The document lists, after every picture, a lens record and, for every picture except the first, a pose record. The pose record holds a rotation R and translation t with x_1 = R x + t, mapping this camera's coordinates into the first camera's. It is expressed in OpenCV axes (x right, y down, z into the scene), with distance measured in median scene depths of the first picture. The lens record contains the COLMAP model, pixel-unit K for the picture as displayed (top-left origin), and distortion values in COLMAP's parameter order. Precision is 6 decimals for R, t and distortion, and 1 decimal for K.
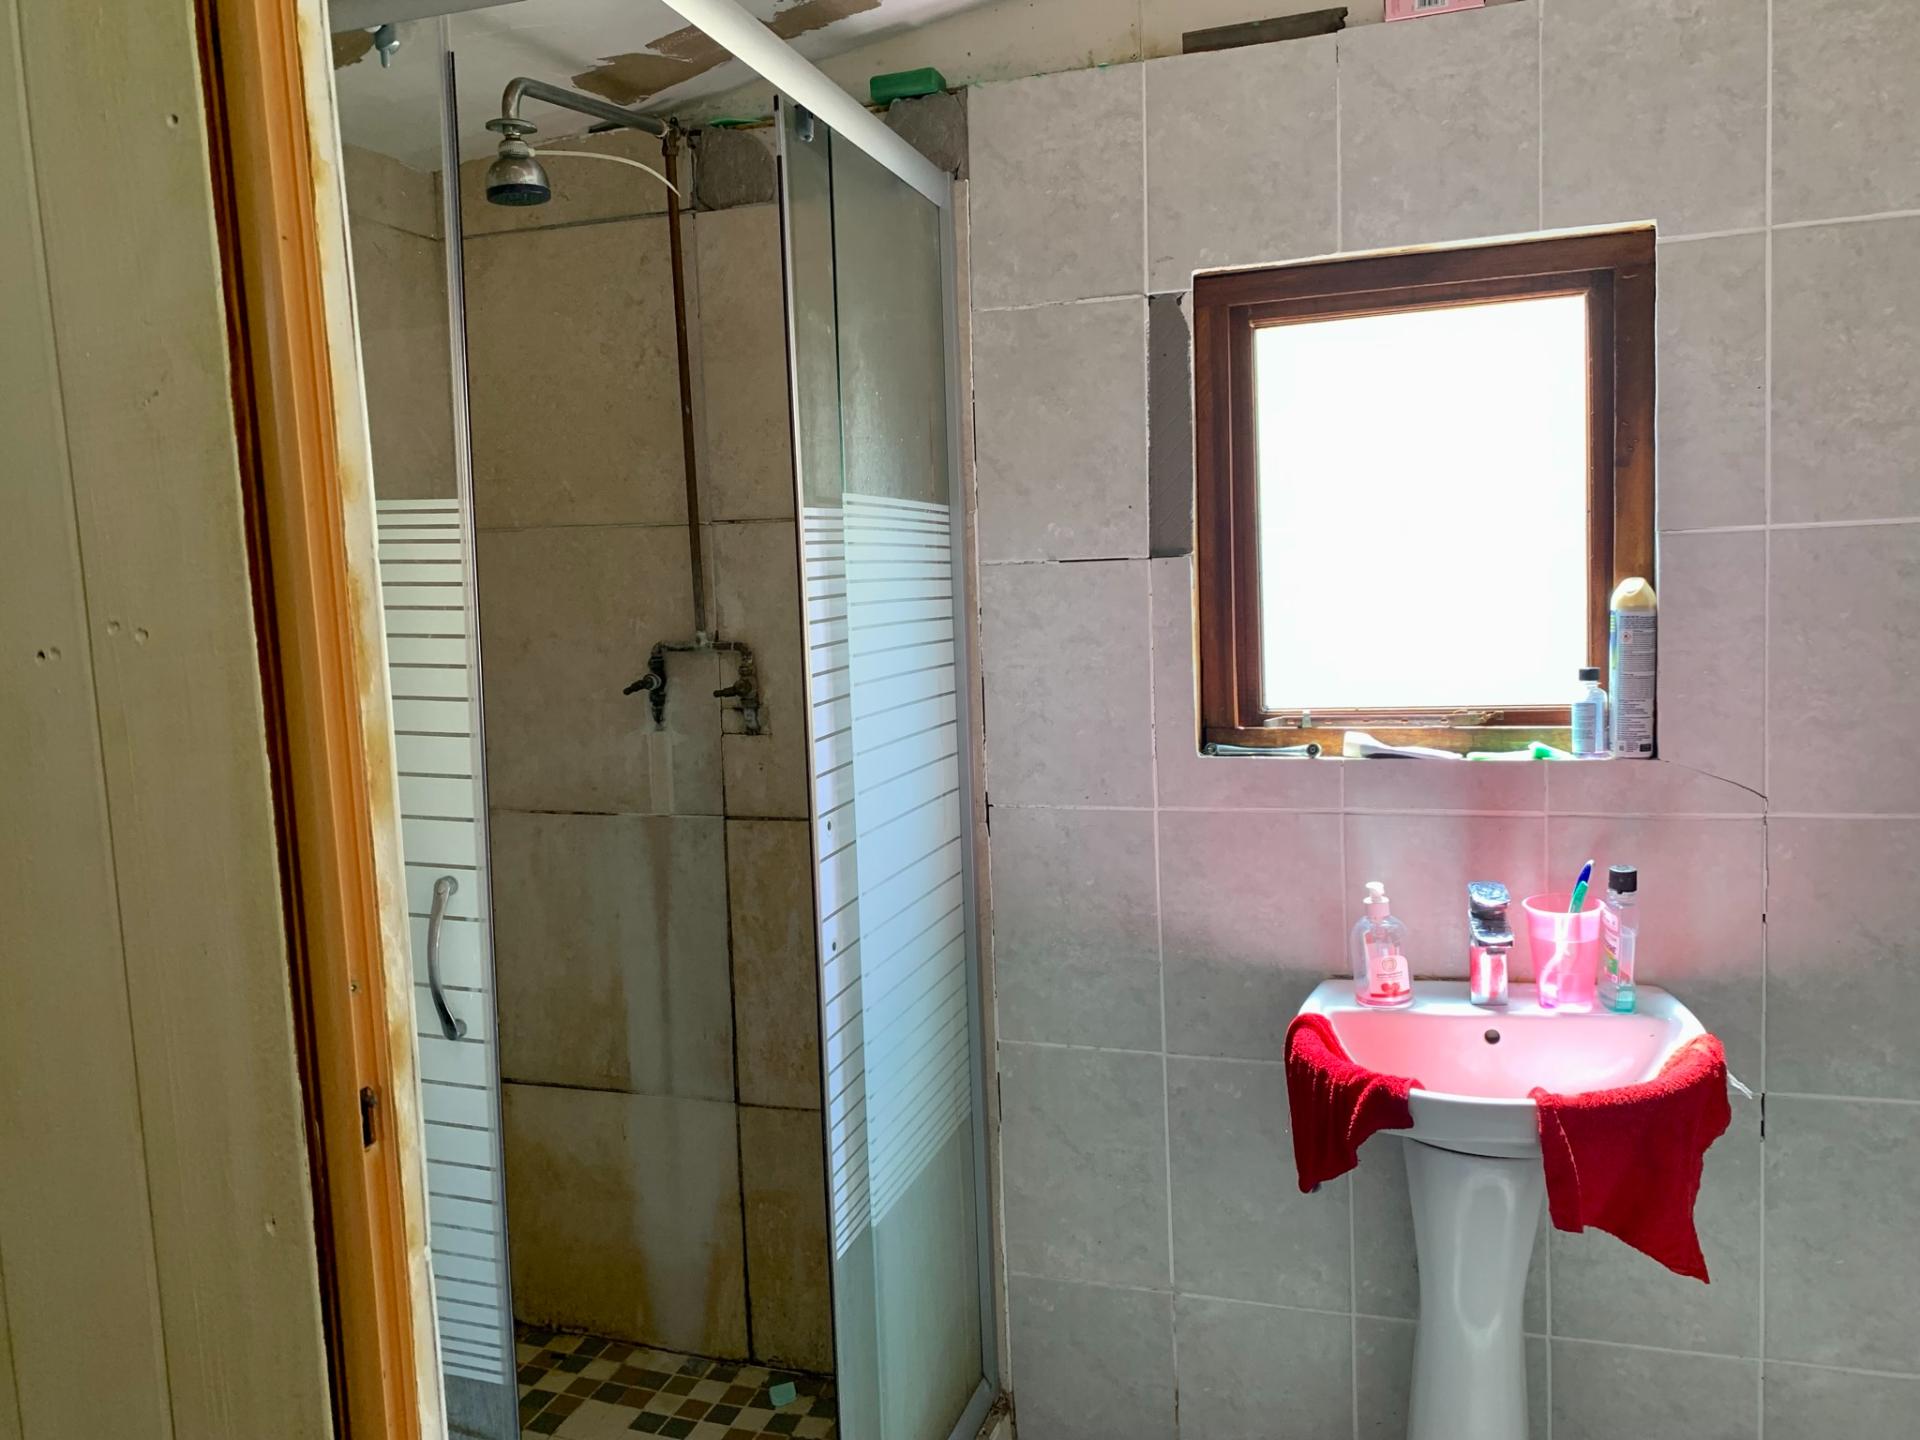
lens RADIAL K [[1488.7, 0, 957.5], [0, 1488.7, 732.8], [0, 0, 1]] dist [0.052075, -0.054476]
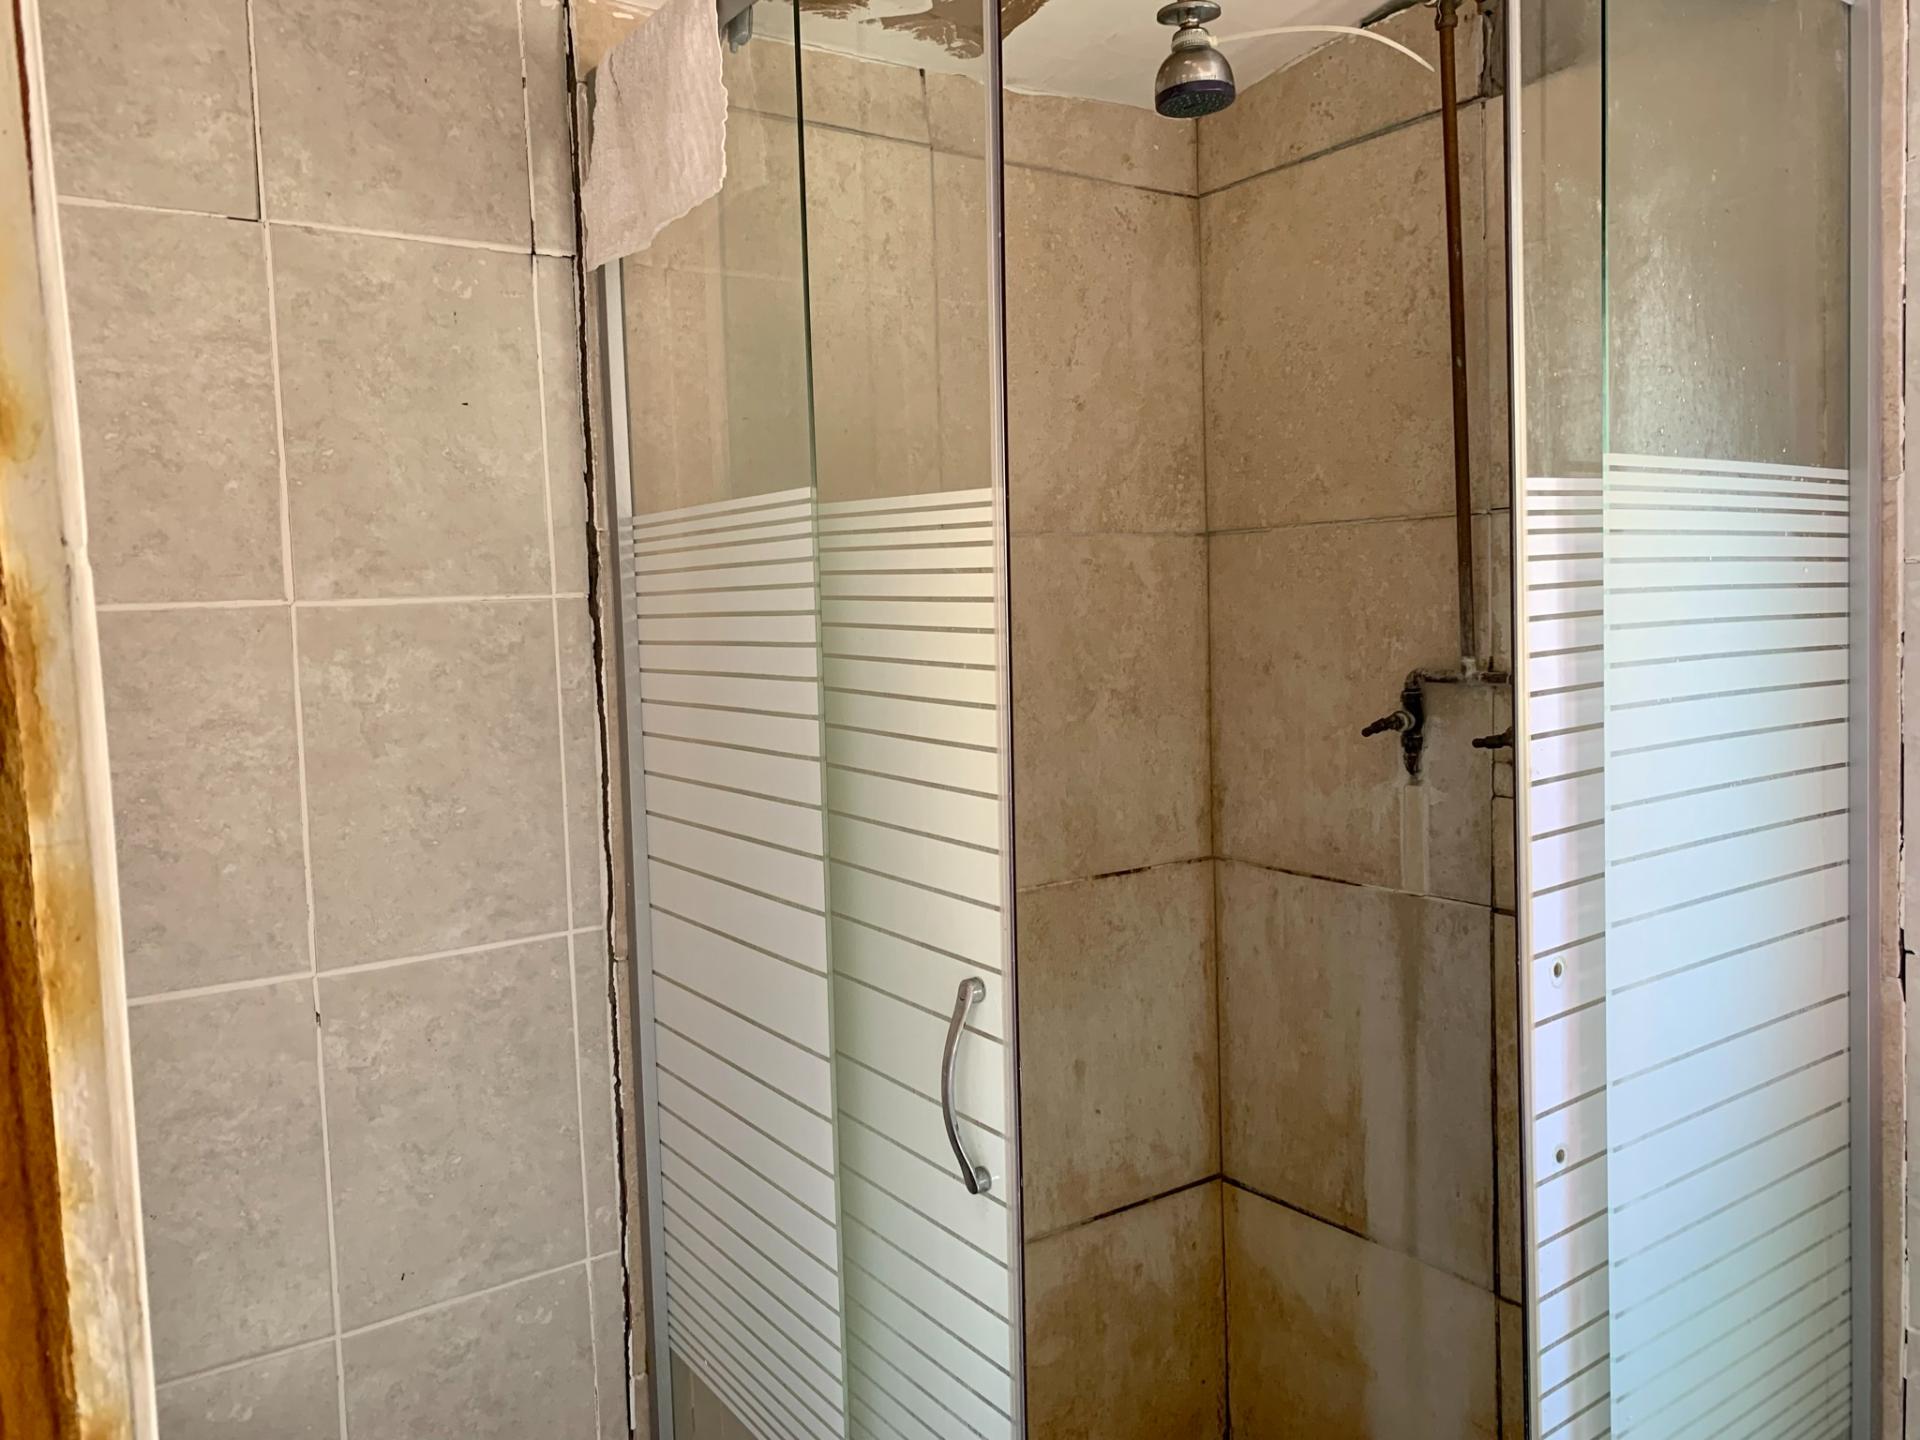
lens RADIAL K [[1488.7, 0, 941.0], [0, 1488.7, 706.4], [0, 0, 1]] dist [0.052075, -0.054476]
pose [[0.806145, 0.044197, -0.590065, 0.070989], [-0.057115, 0.998362, -0.003252, -0.031104], [0.588955, 0.036323, 0.807349, 0.286494]]
